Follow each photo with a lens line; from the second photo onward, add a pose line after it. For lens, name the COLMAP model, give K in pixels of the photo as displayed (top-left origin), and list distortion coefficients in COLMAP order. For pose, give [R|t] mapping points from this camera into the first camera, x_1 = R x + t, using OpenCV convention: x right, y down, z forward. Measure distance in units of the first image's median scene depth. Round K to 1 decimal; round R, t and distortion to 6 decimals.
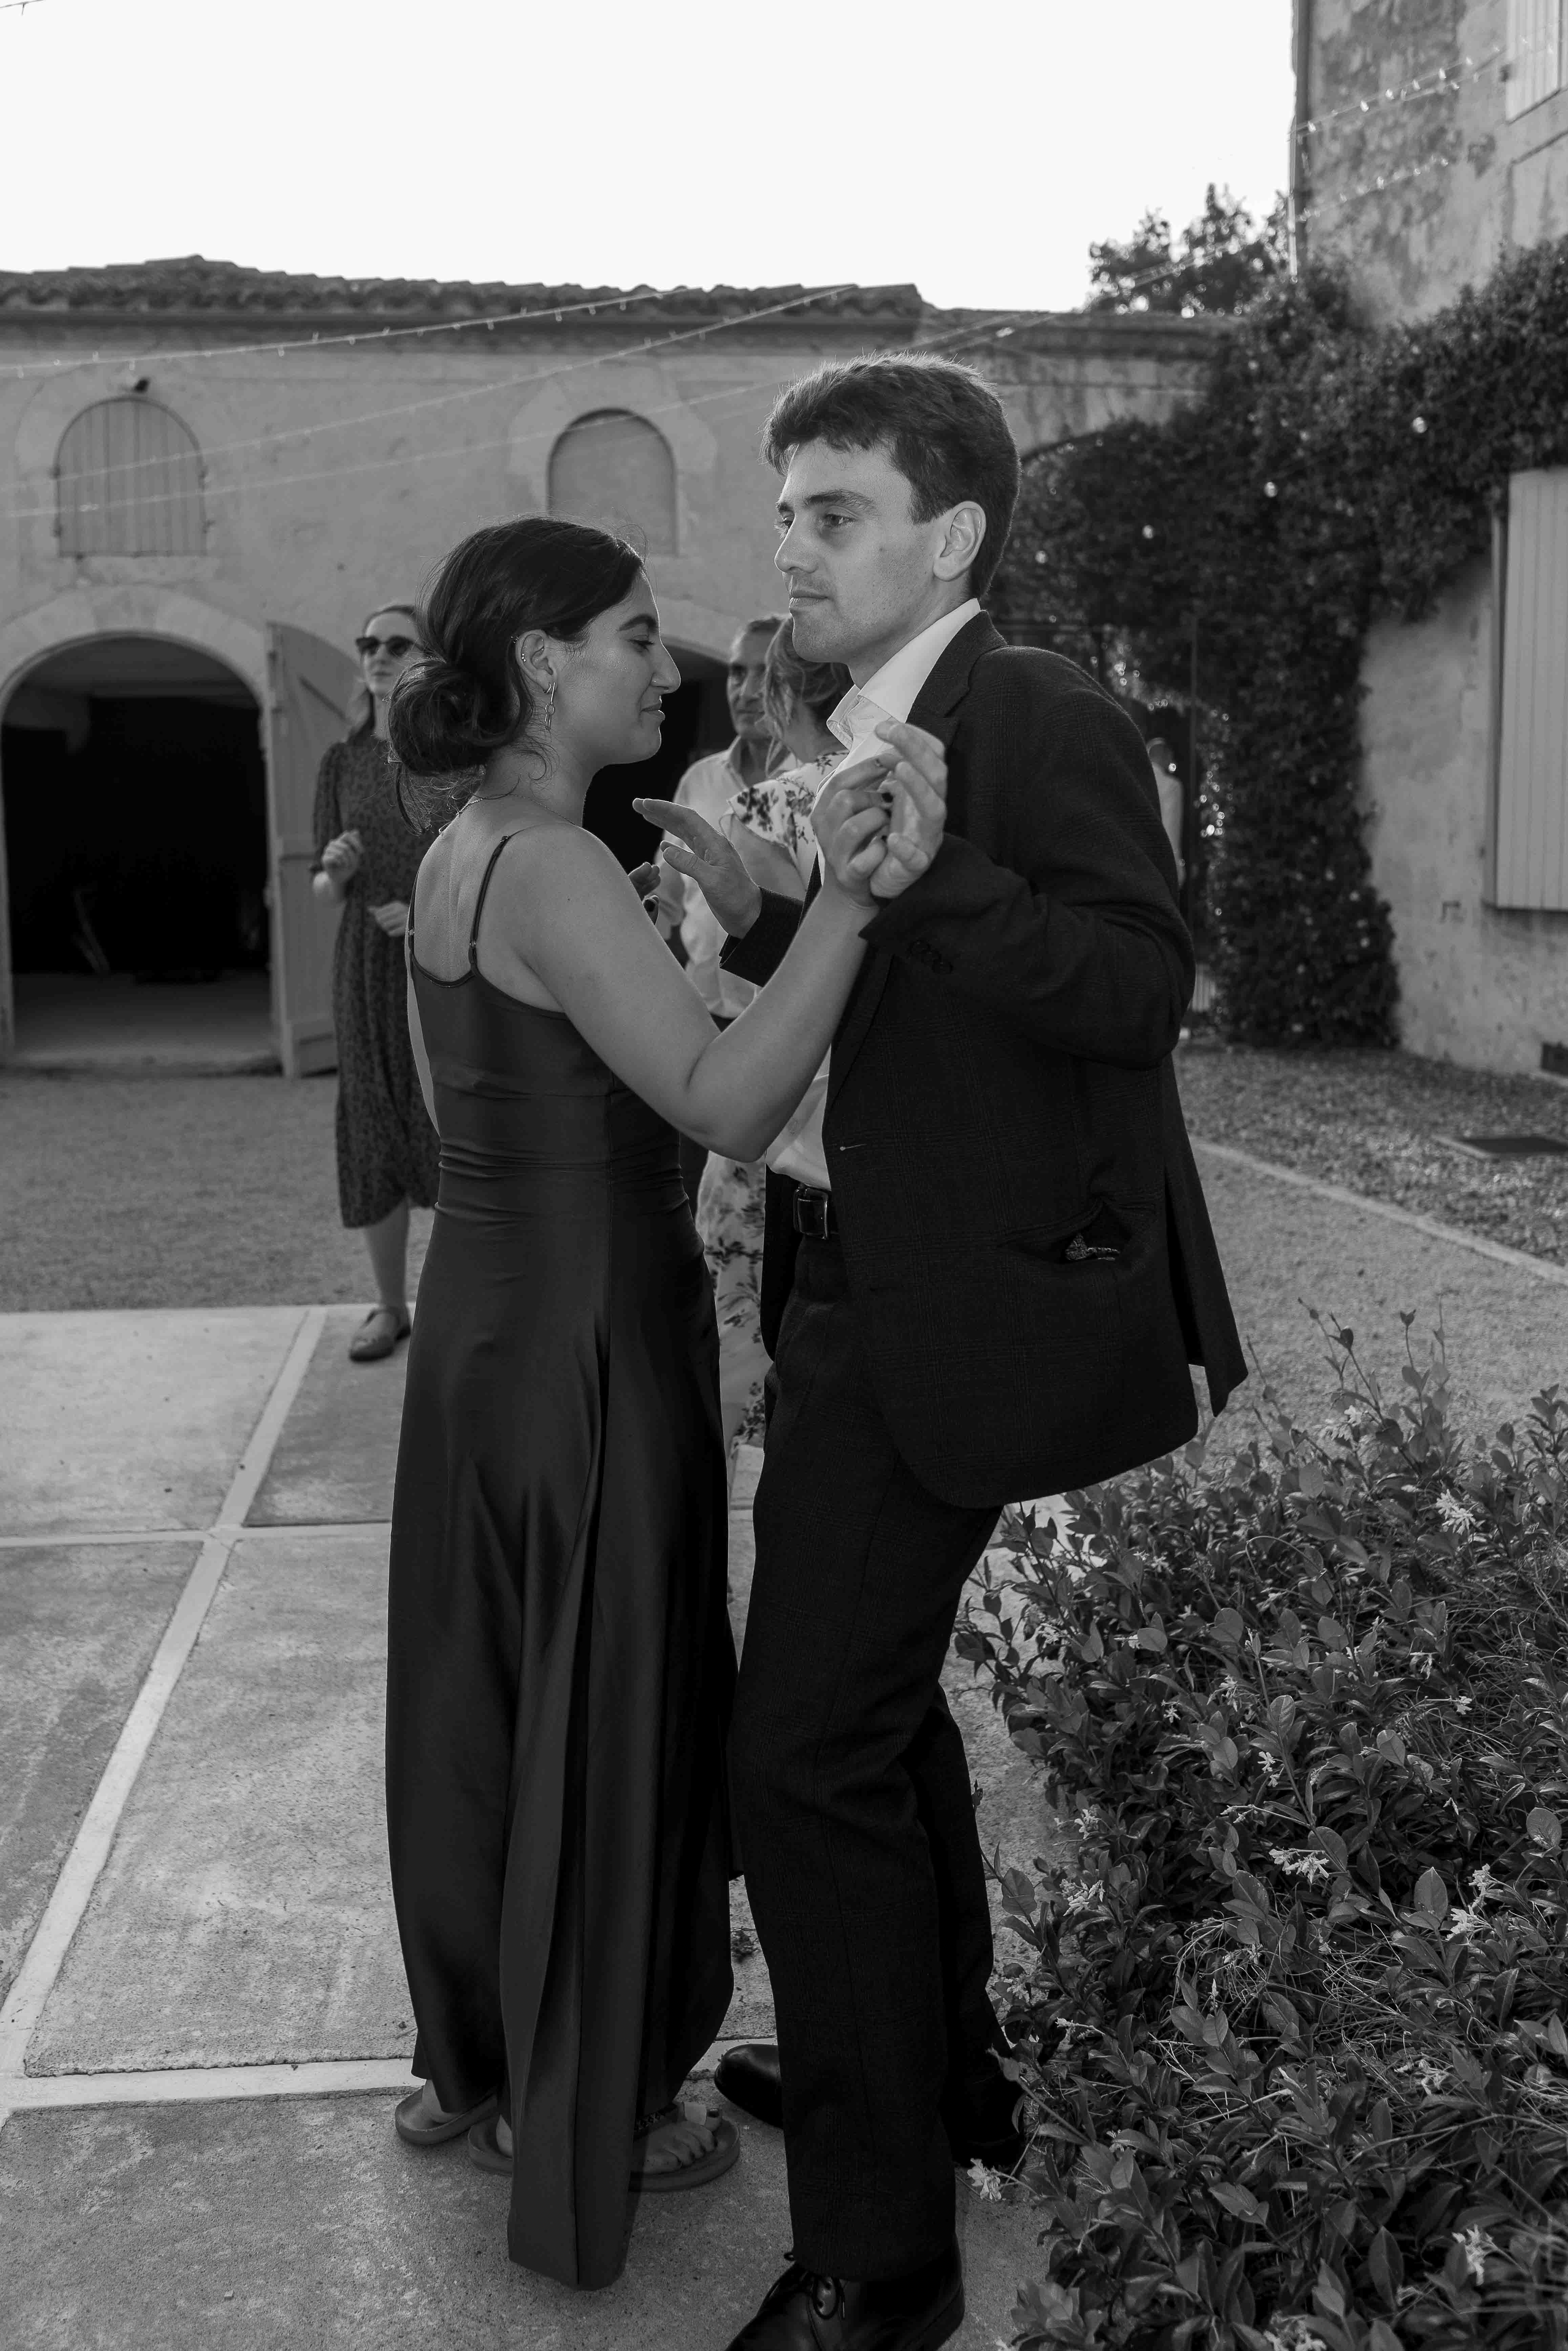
lens RADIAL K [[2064.5, 0, 674.9], [0, 2064.5, 1031.5], [0, 0, 1]] dist [-0.022104, -0.000611]
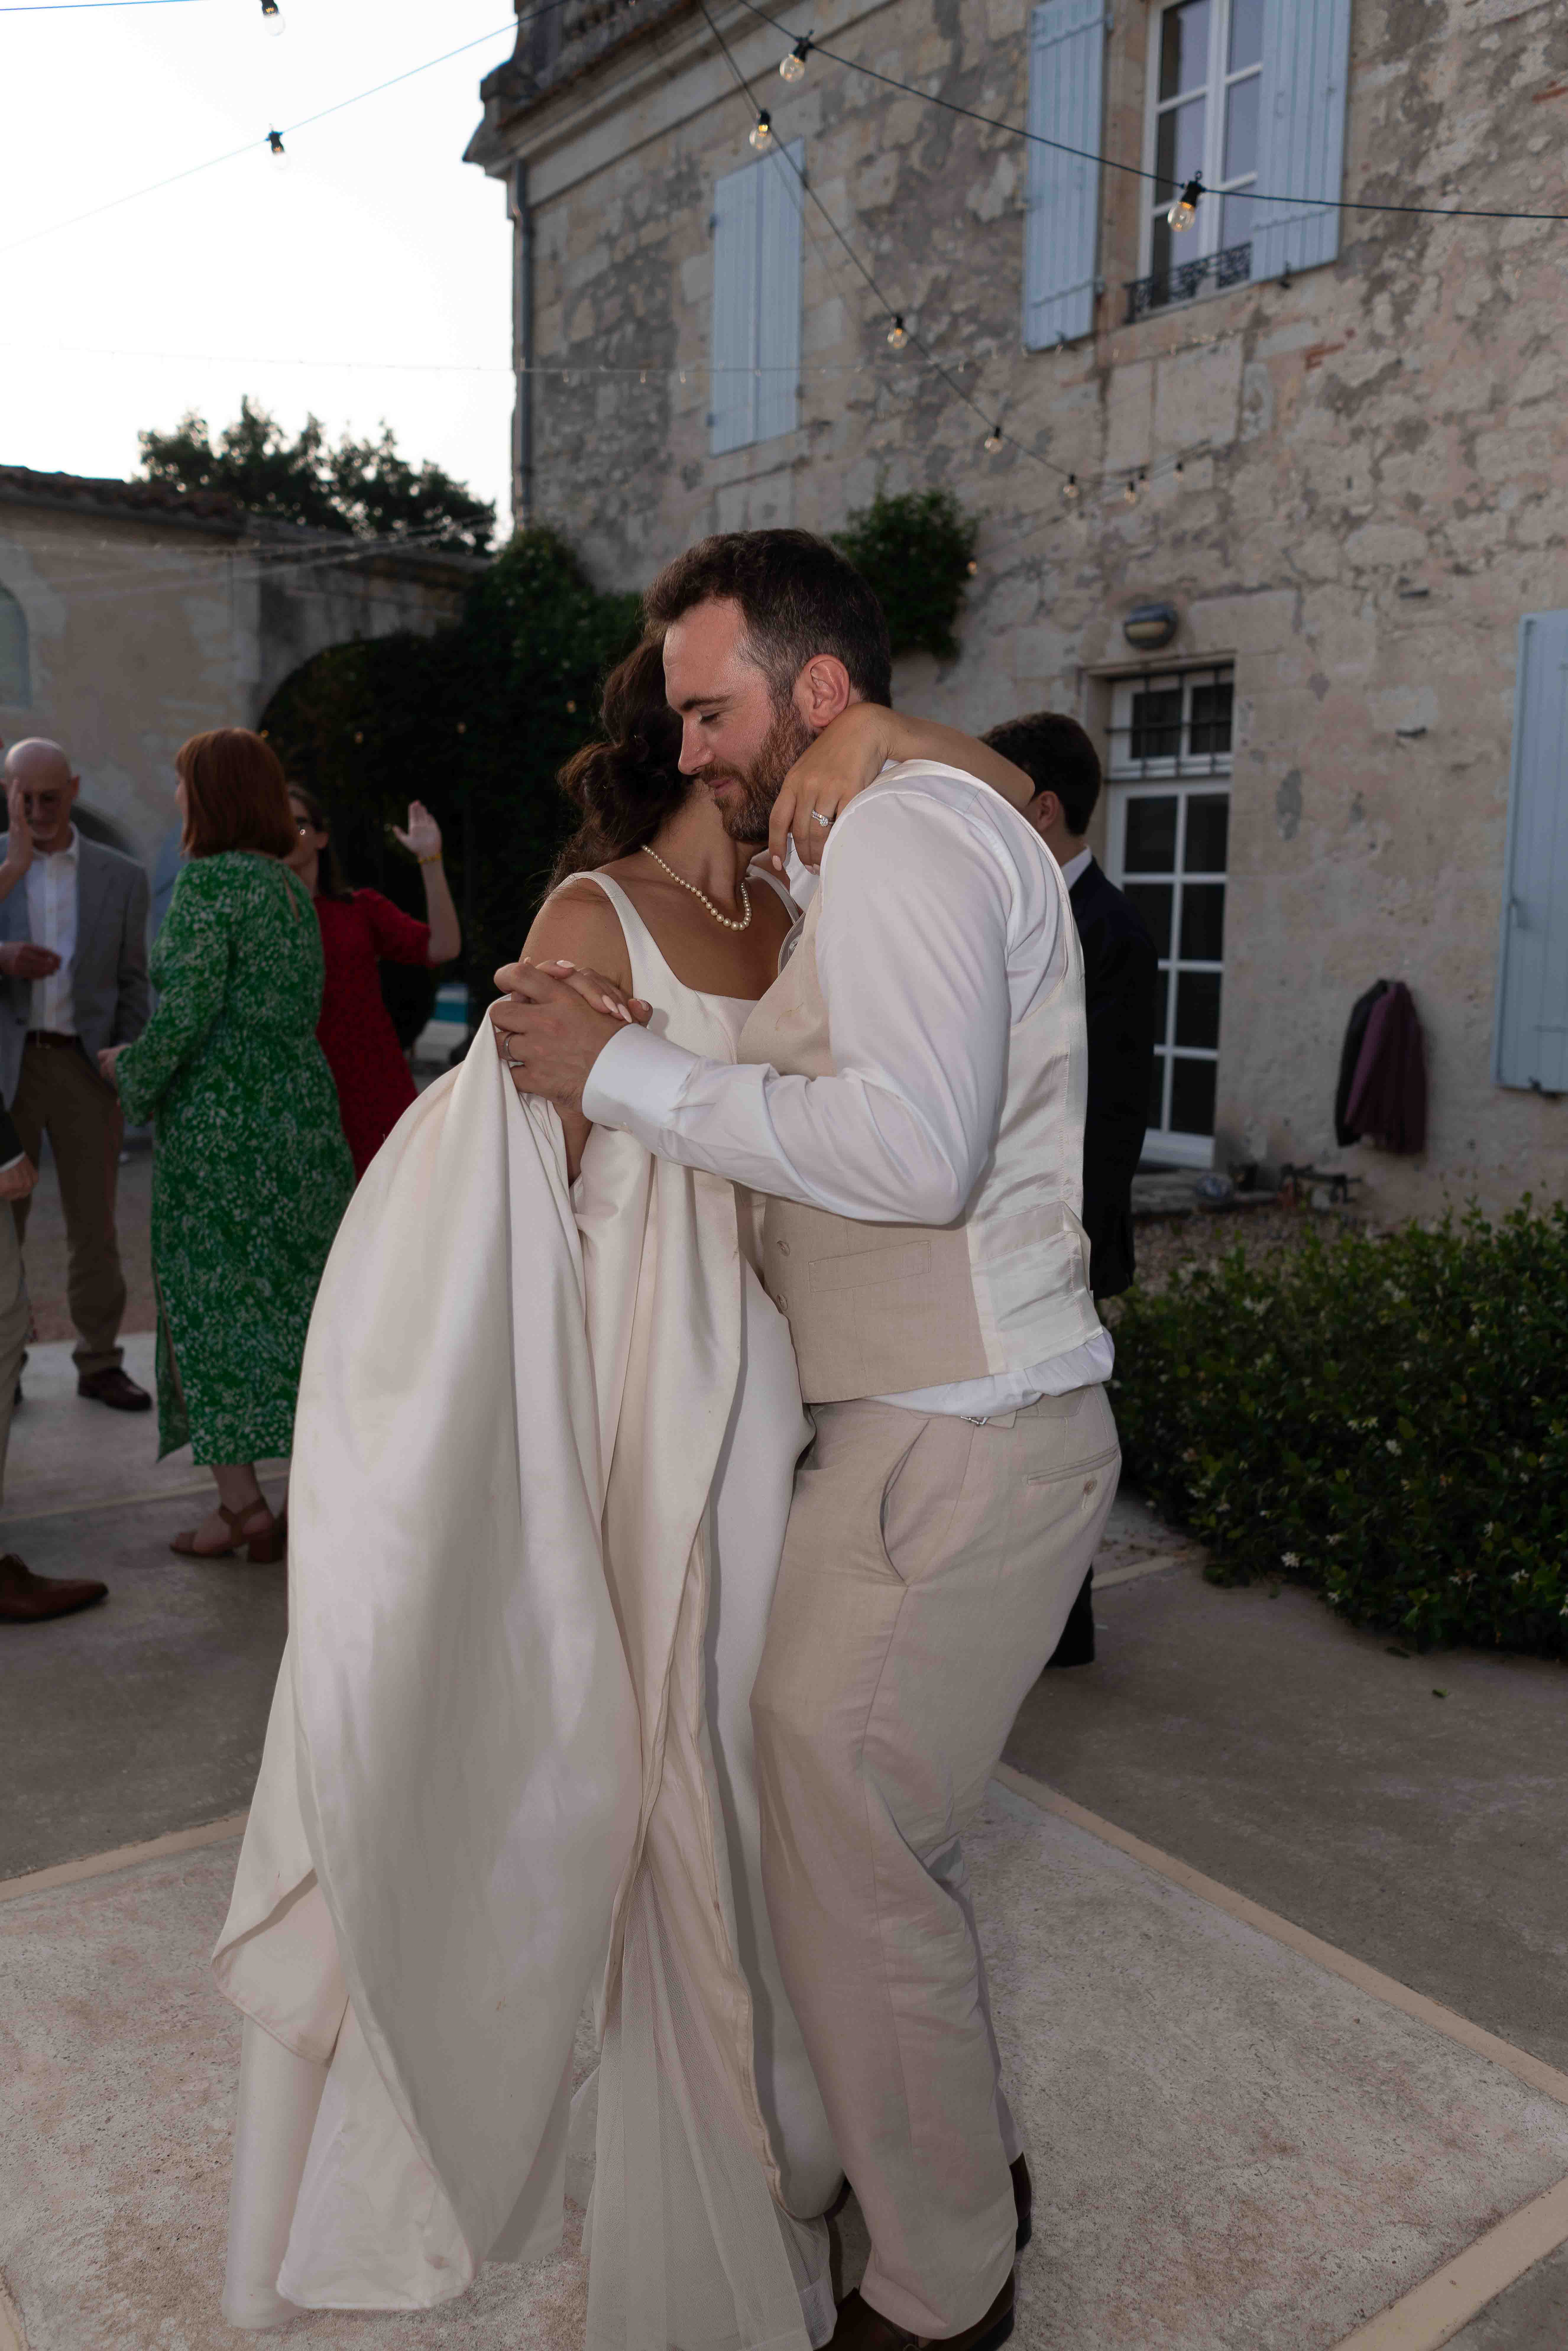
lens RADIAL K [[1805.7, 0, 781.9], [0, 1805.7, 1172.9], [0, 0, 1]] dist [-0.025491, 0.000421]
pose [[0.841984, -0.041474, 0.537906, -0.210048], [0.029935, 0.999096, 0.030175, 0.007242], [-0.538672, -0.009305, 0.842464, -0.056107]]
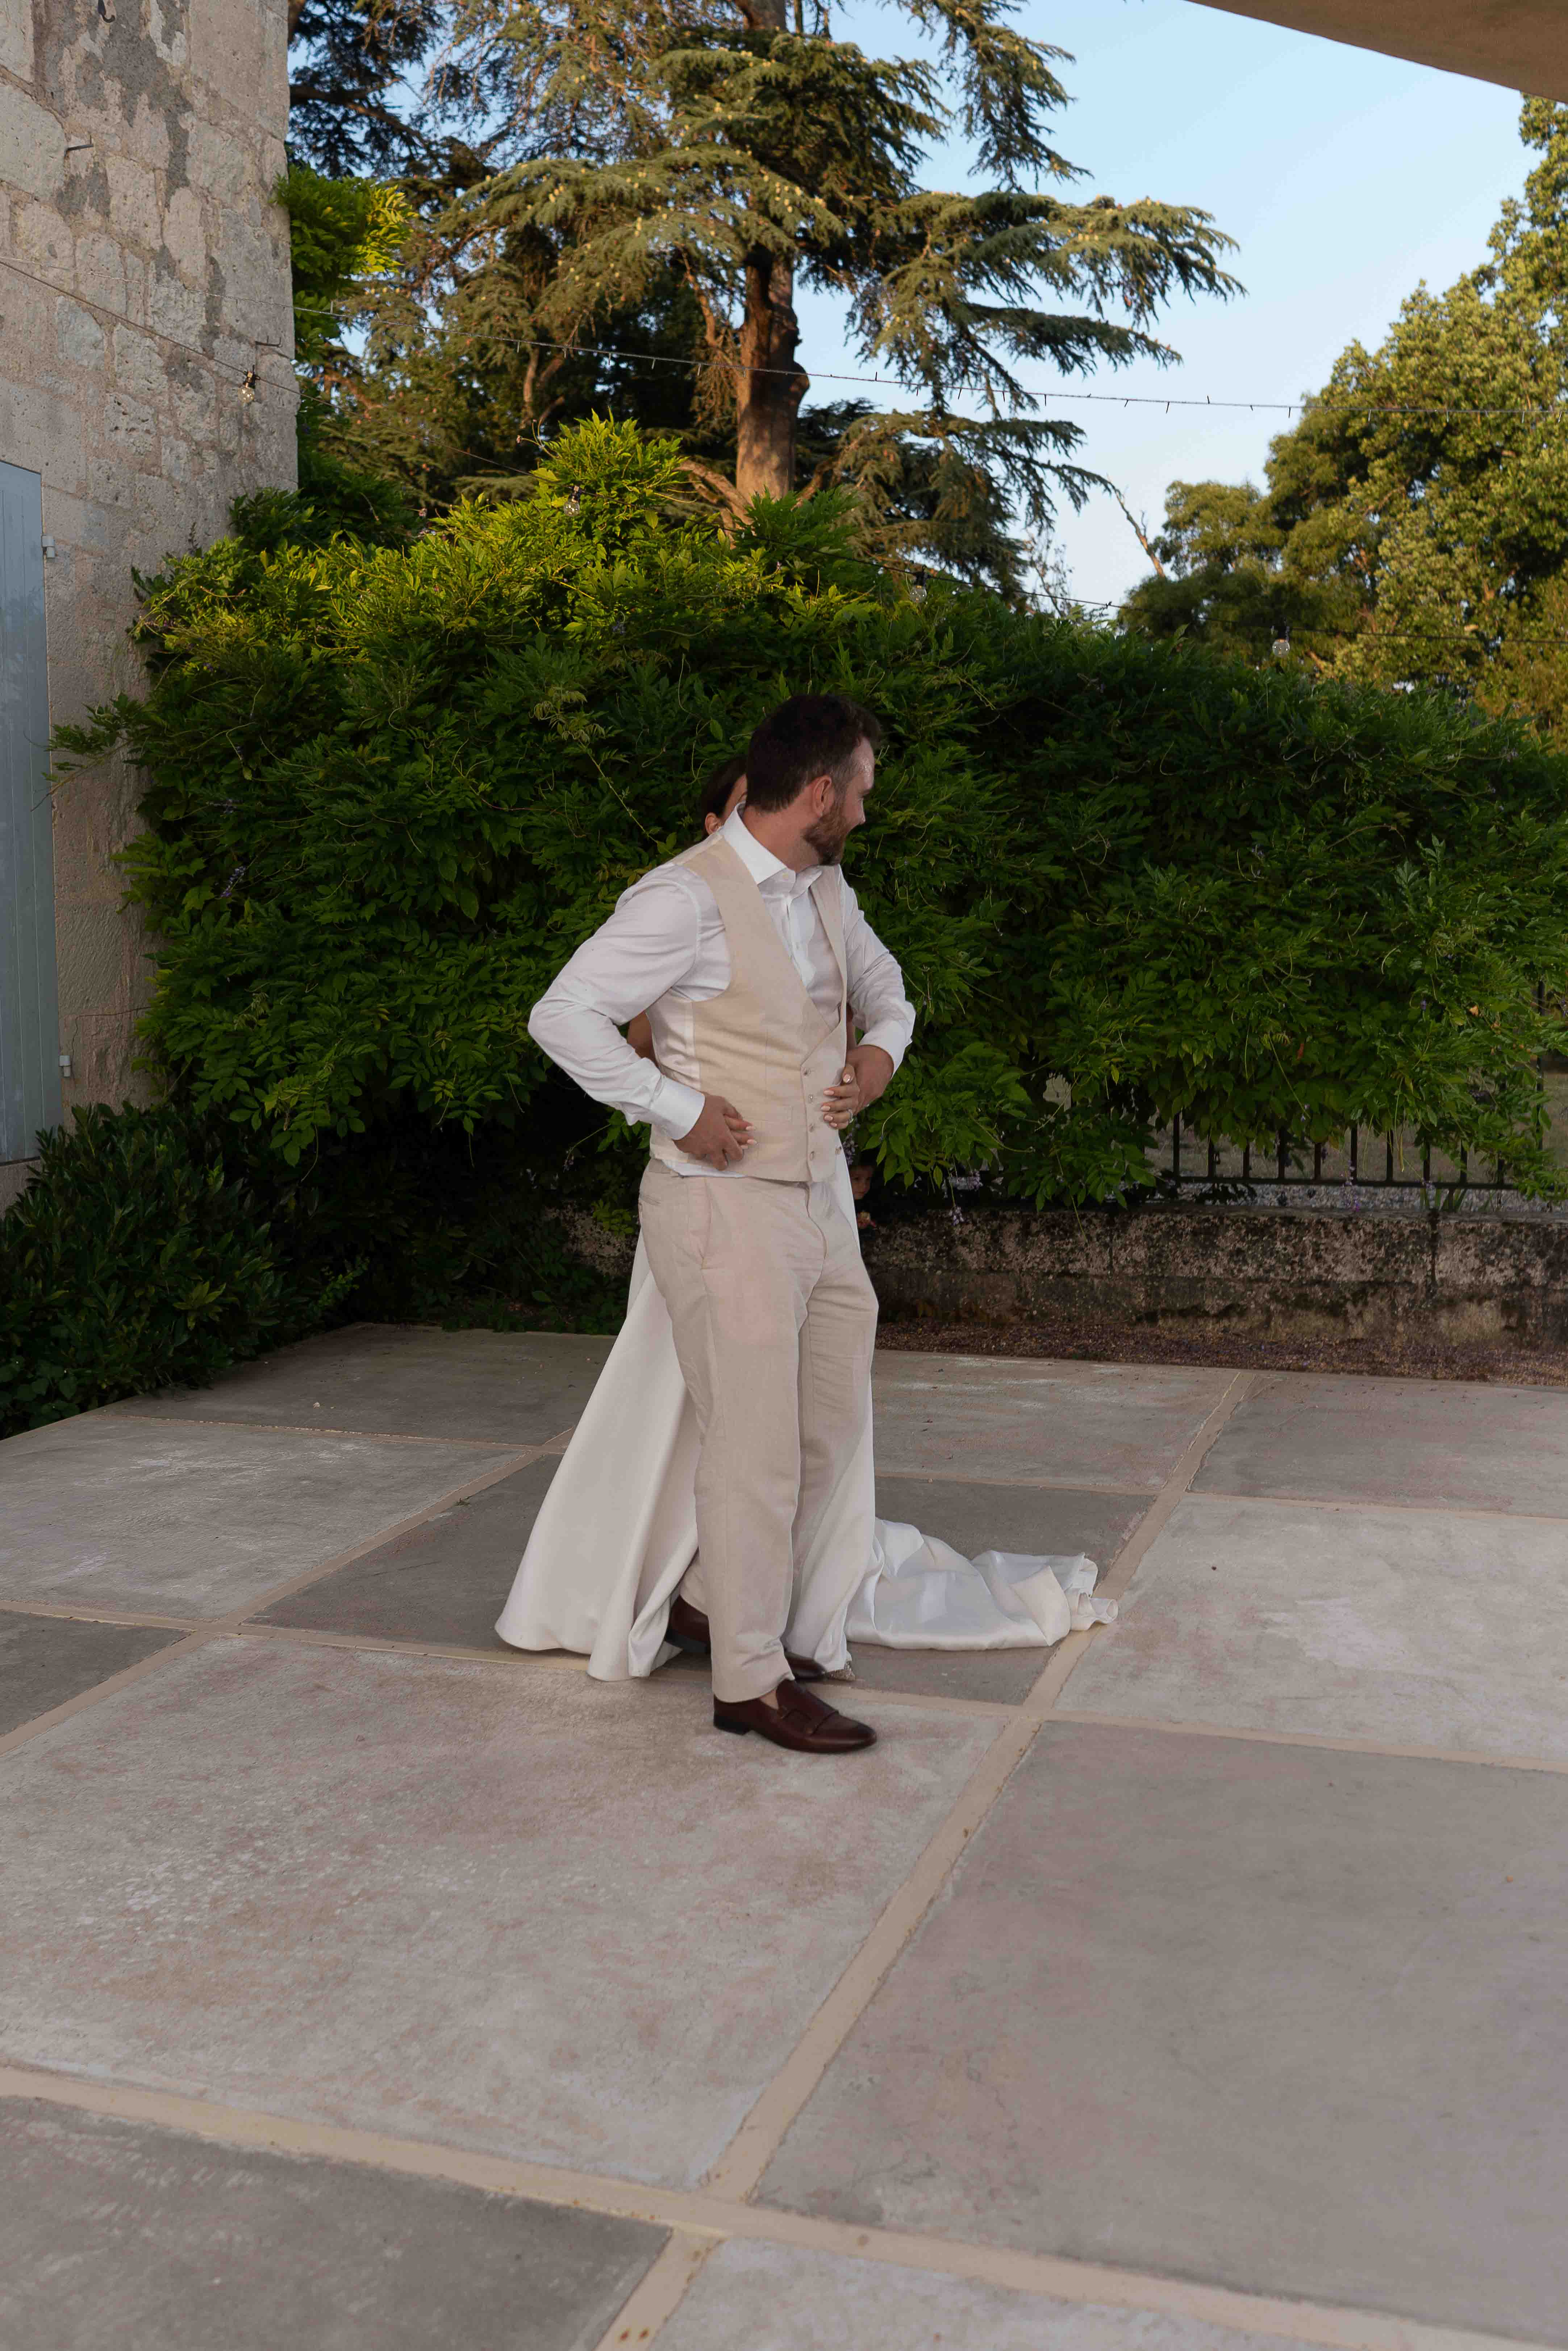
lens RADIAL K [[2198.1, 0, 723.5], [0, 2198.1, 1094.4], [0, 0, 1]] dist [-0.021777, -0.008159]
pose [[-0.919799, -0.005552, 0.392350, -0.271682], [0.070233, 0.981423, 0.178539, -0.038962], [-0.386053, 0.191776, -0.902322, 0.322667]]
